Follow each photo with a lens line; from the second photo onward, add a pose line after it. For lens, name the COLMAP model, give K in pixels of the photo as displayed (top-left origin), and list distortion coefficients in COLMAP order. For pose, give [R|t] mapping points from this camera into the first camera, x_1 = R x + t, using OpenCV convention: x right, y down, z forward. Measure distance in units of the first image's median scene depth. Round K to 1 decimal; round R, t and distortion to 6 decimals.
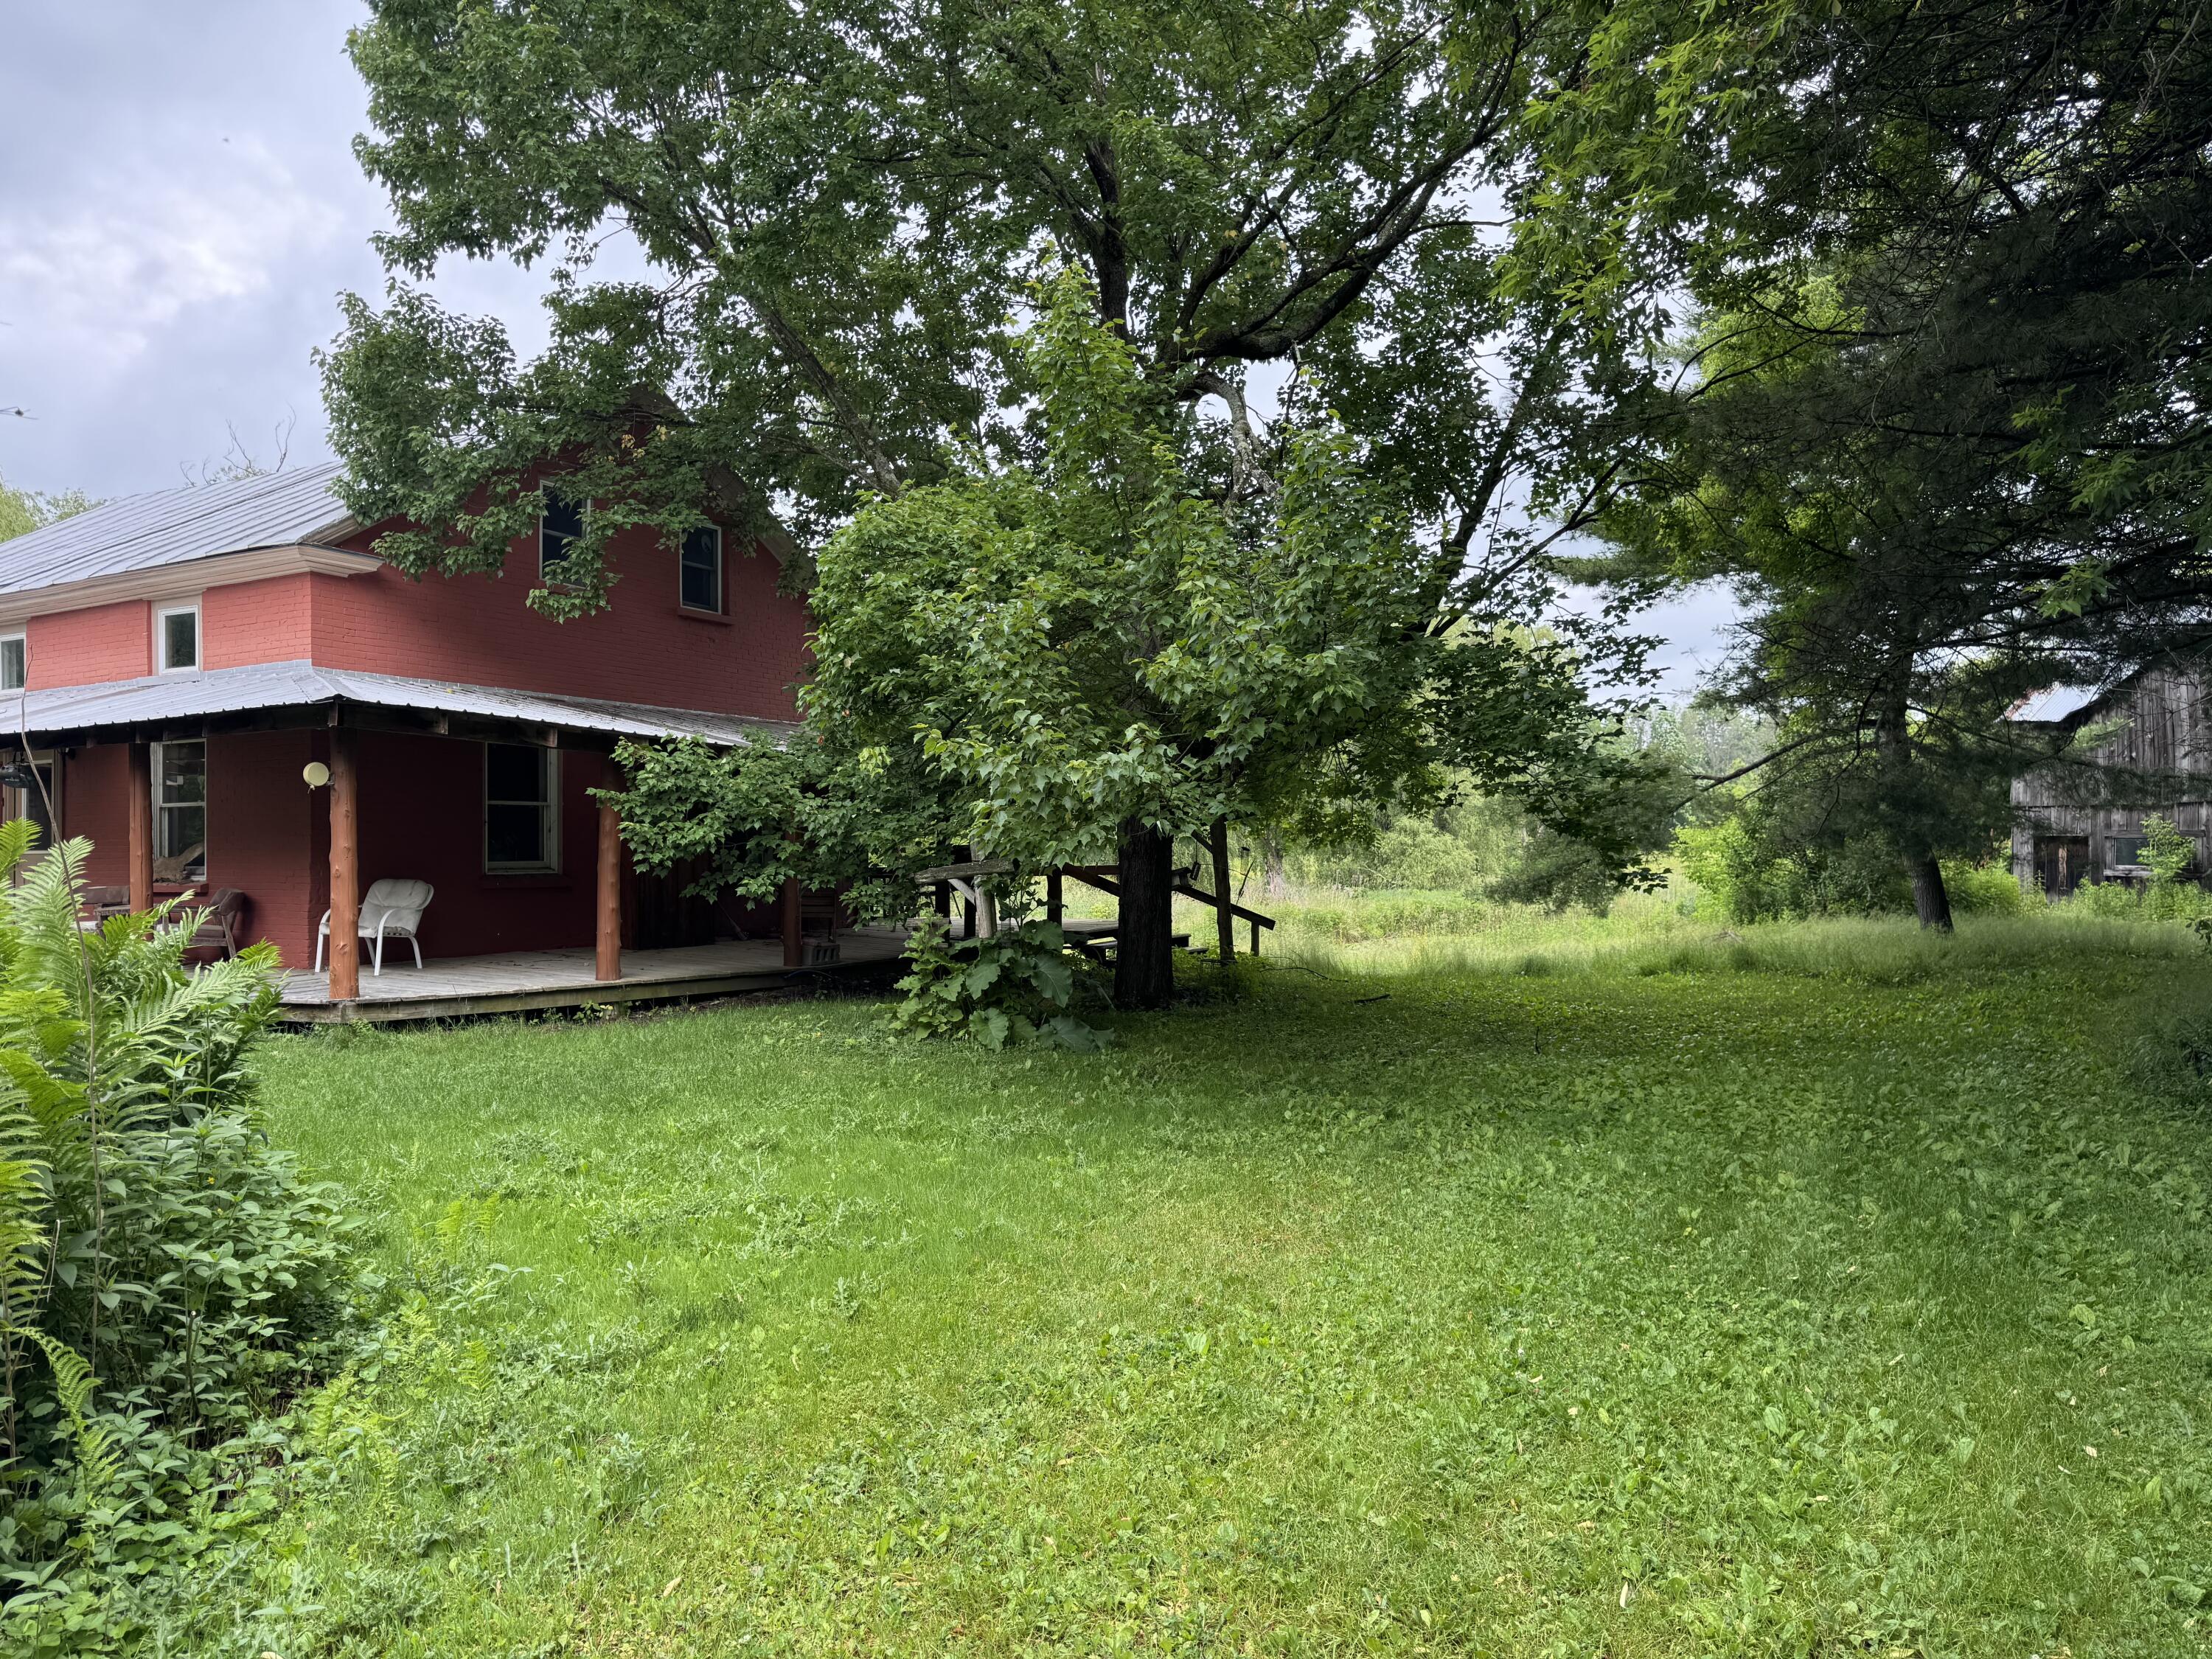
lens RADIAL K [[1548.6, 0, 1106.0], [0, 1548.6, 829.5], [0, 0, 1]] dist [0.127305, 0.000067]
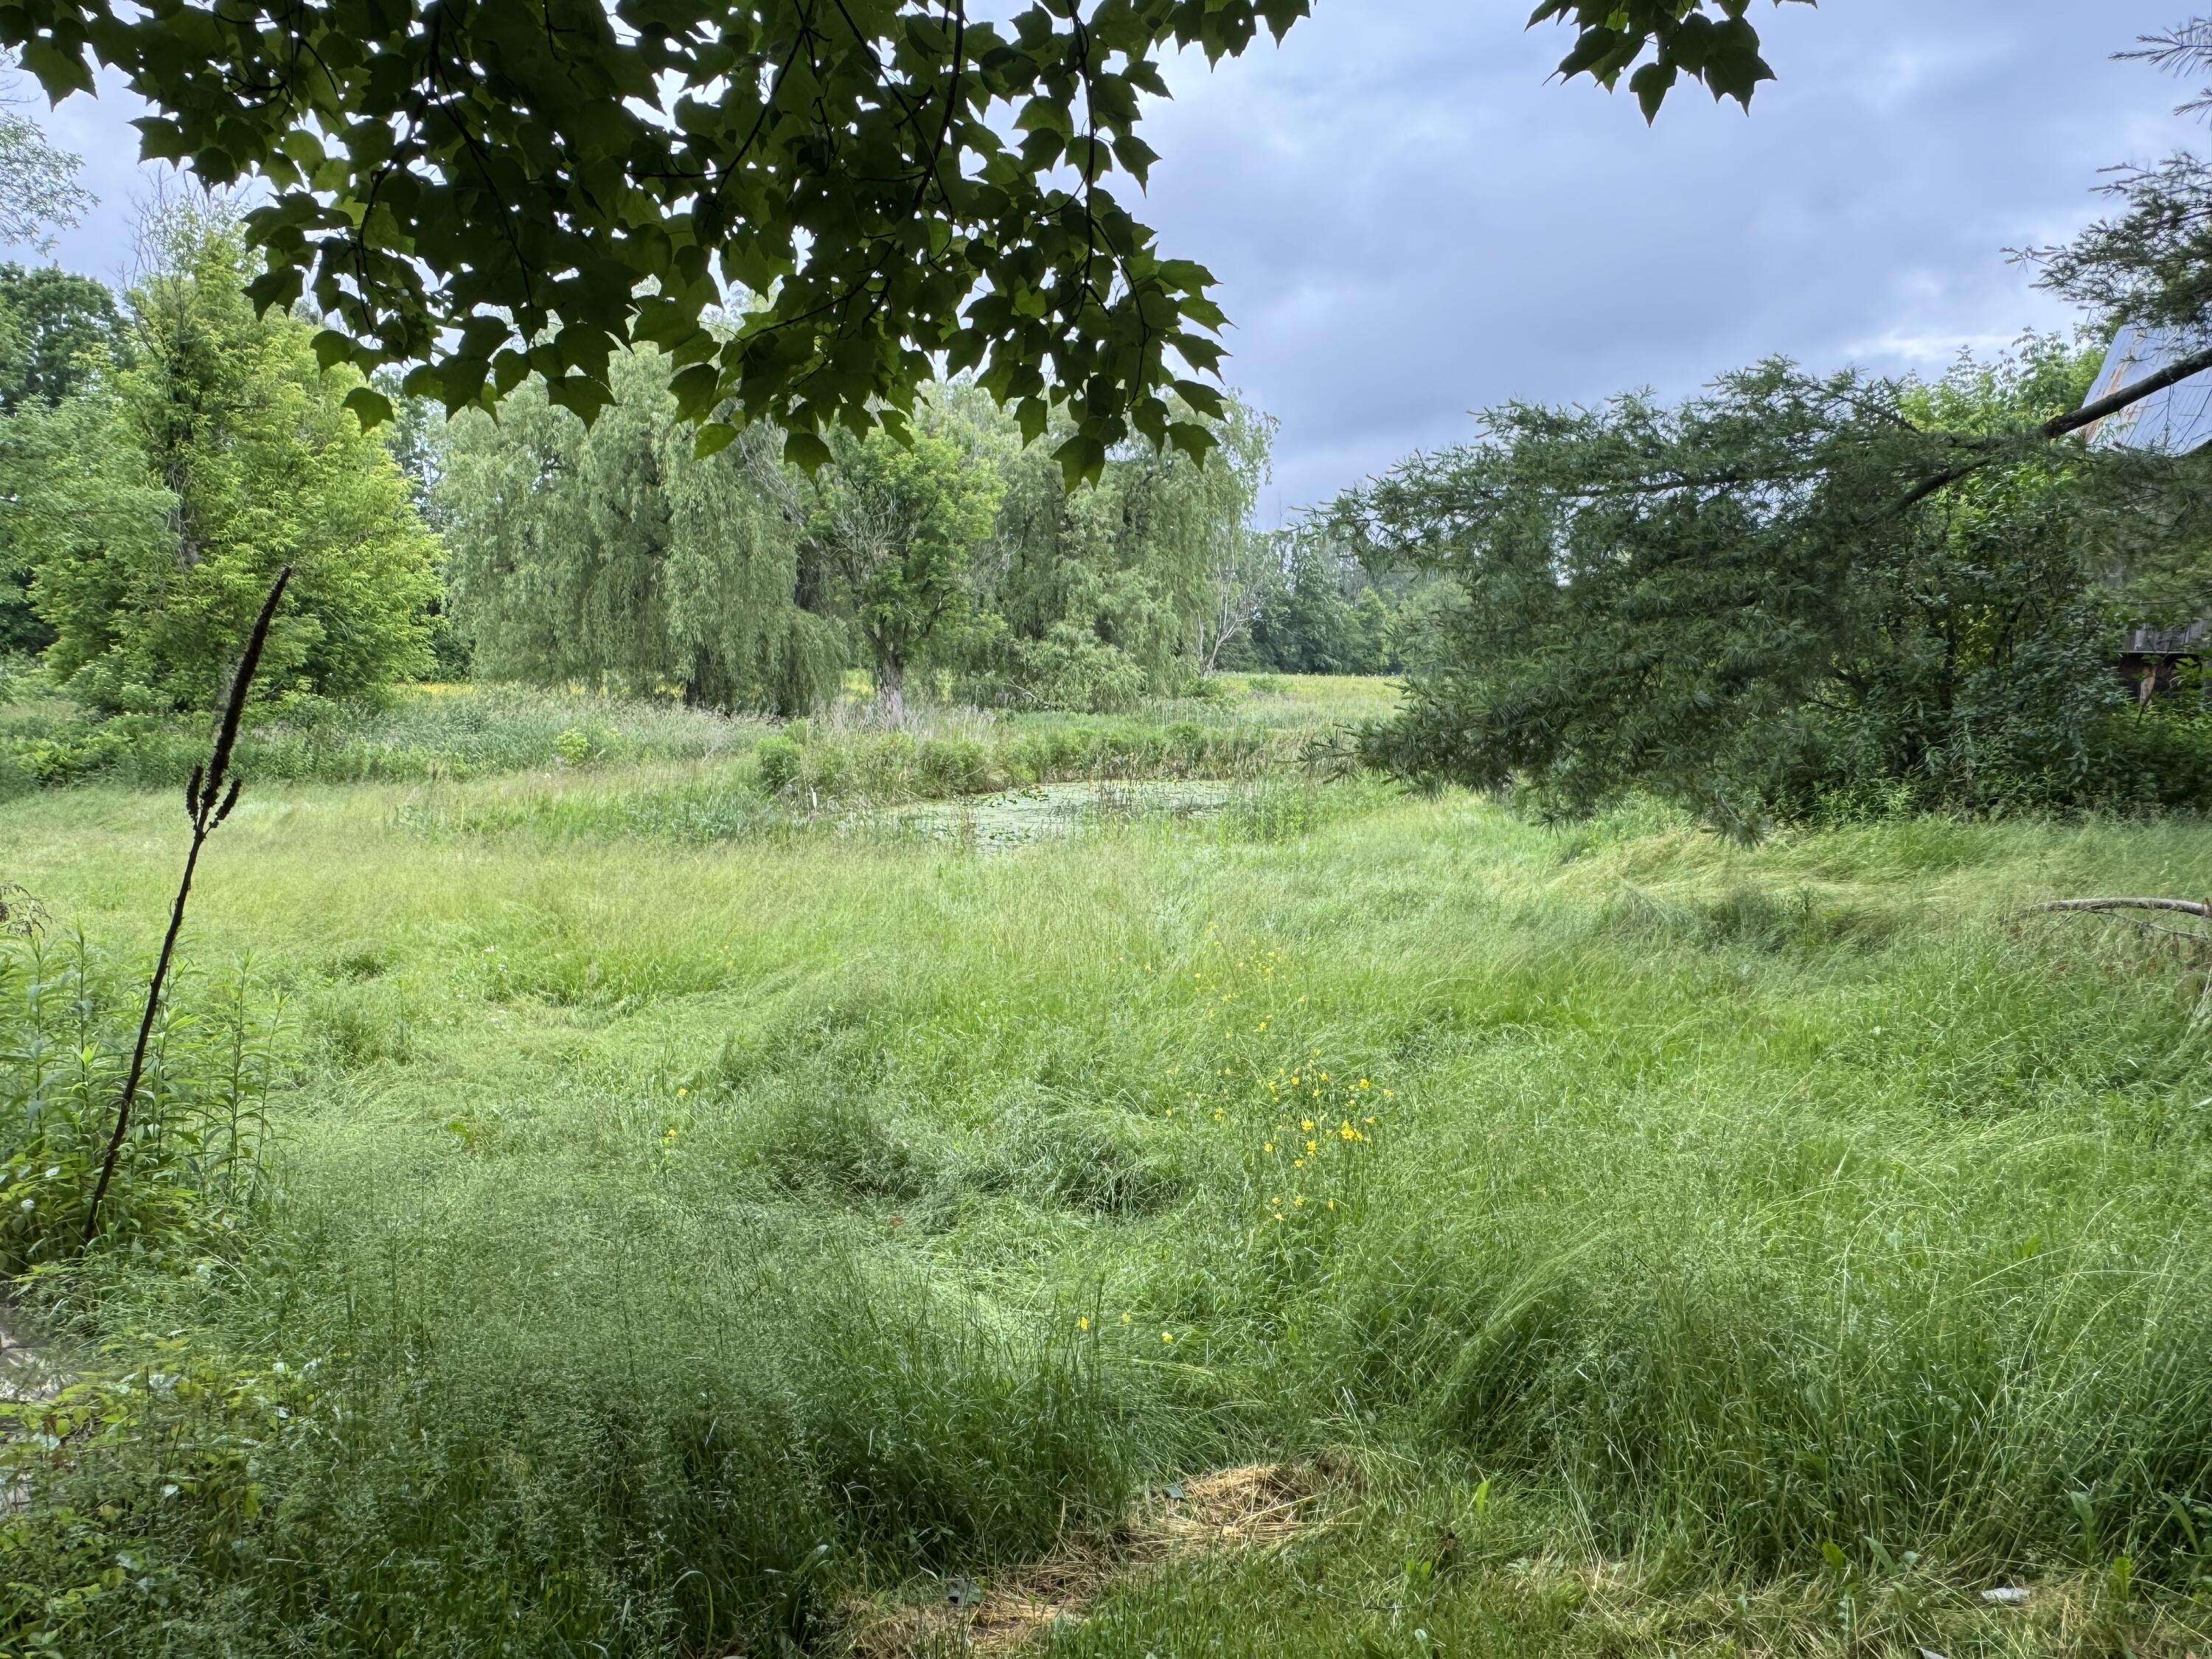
lens RADIAL K [[1478.9, 0, 1106.0], [0, 1478.9, 829.5], [0, 0, 1]] dist [0.092898, 0.000637]
pose [[0.973790, -0.000947, 0.227447, 0.040989], [-0.026741, 0.992579, 0.118621, 0.007287], [-0.225871, -0.121594, 0.966539, 0.246686]]
